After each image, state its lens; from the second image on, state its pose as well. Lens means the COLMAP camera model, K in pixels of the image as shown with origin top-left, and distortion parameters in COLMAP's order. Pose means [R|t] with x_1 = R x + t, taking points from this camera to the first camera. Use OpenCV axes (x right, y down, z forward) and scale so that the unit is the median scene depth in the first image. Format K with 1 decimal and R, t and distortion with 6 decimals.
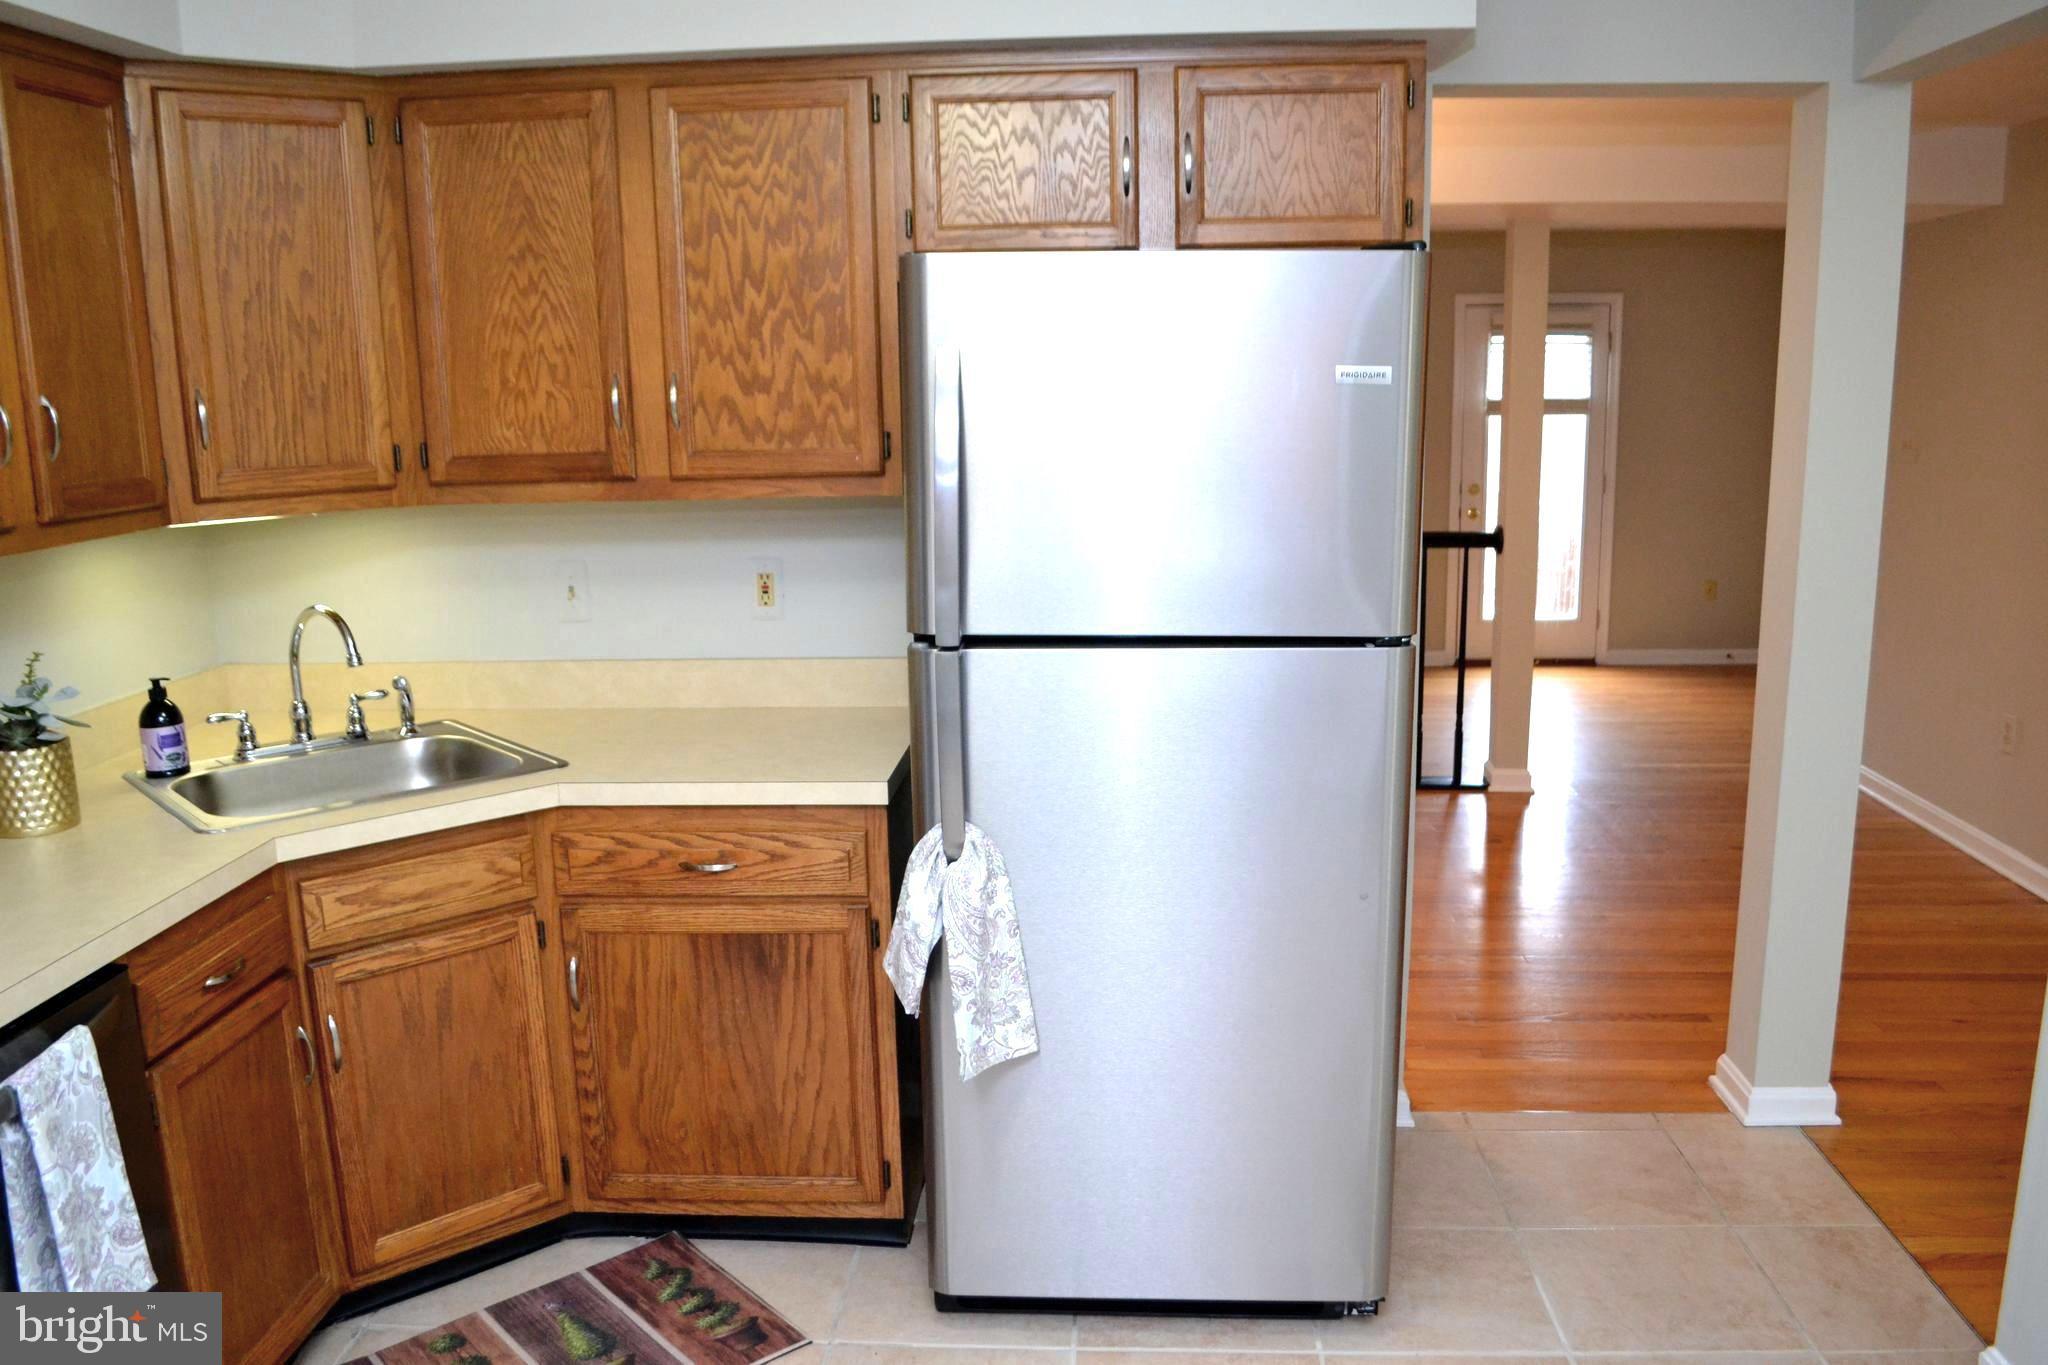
lens RADIAL K [[1626.1, 0, 1016.8], [0, 1626.1, 686.9], [0, 0, 1]] dist [-0.065954, -0.013413]
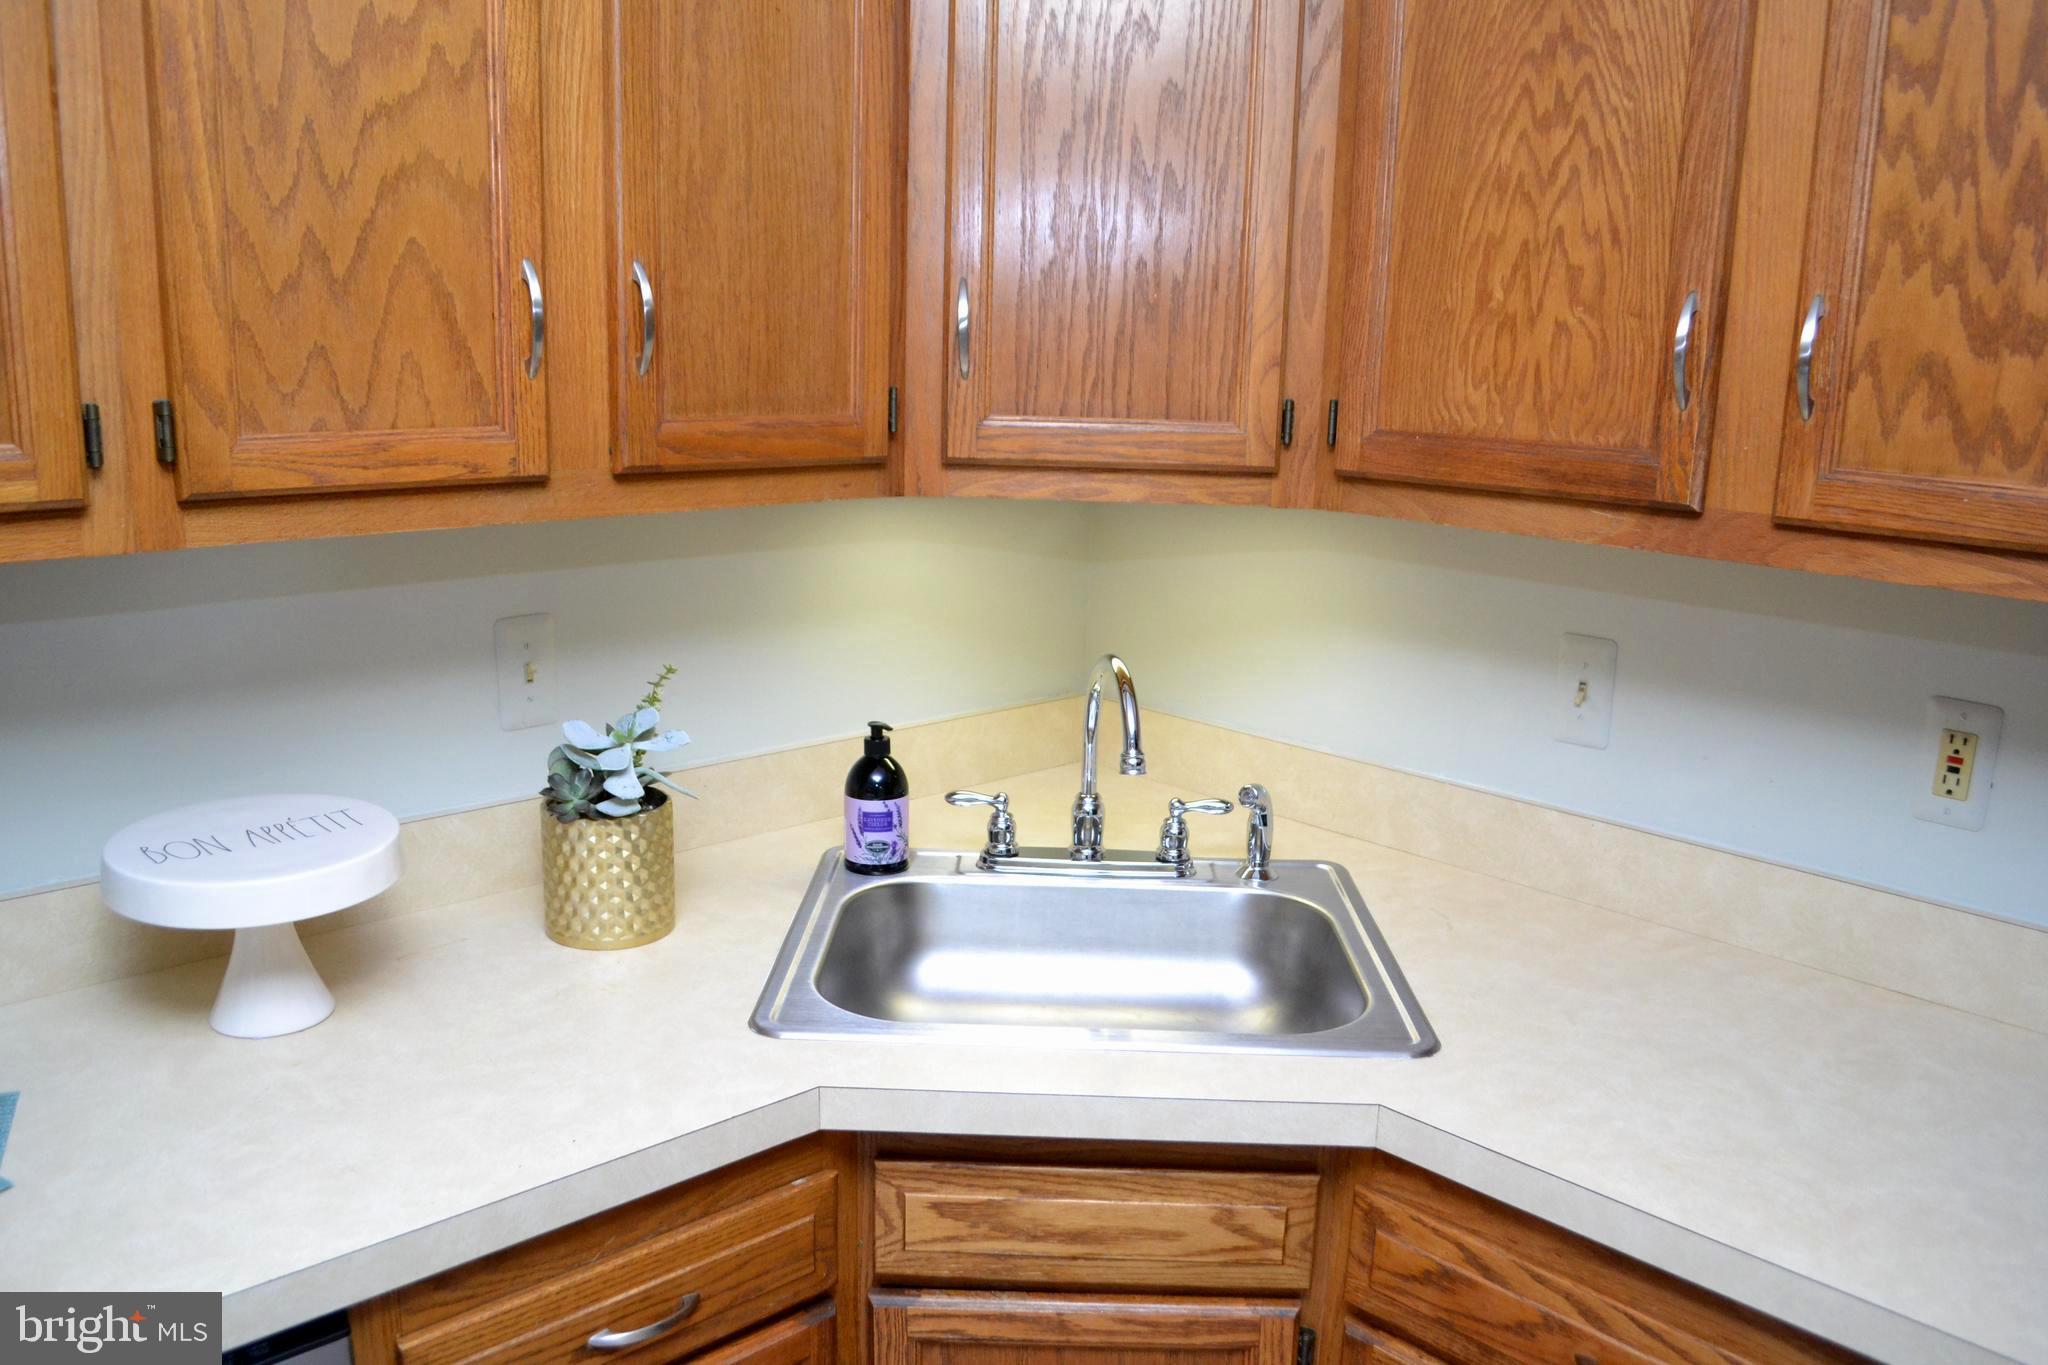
lens RADIAL K [[1626.1, 0, 1005.7], [0, 1626.1, 718.6], [0, 0, 1]] dist [-0.065954, -0.013413]
pose [[0.736573, 0.197651, -0.646833, -0.066926], [-0.174146, 0.979526, 0.101005, -0.081771], [0.653554, 0.038246, 0.755913, 0.513522]]
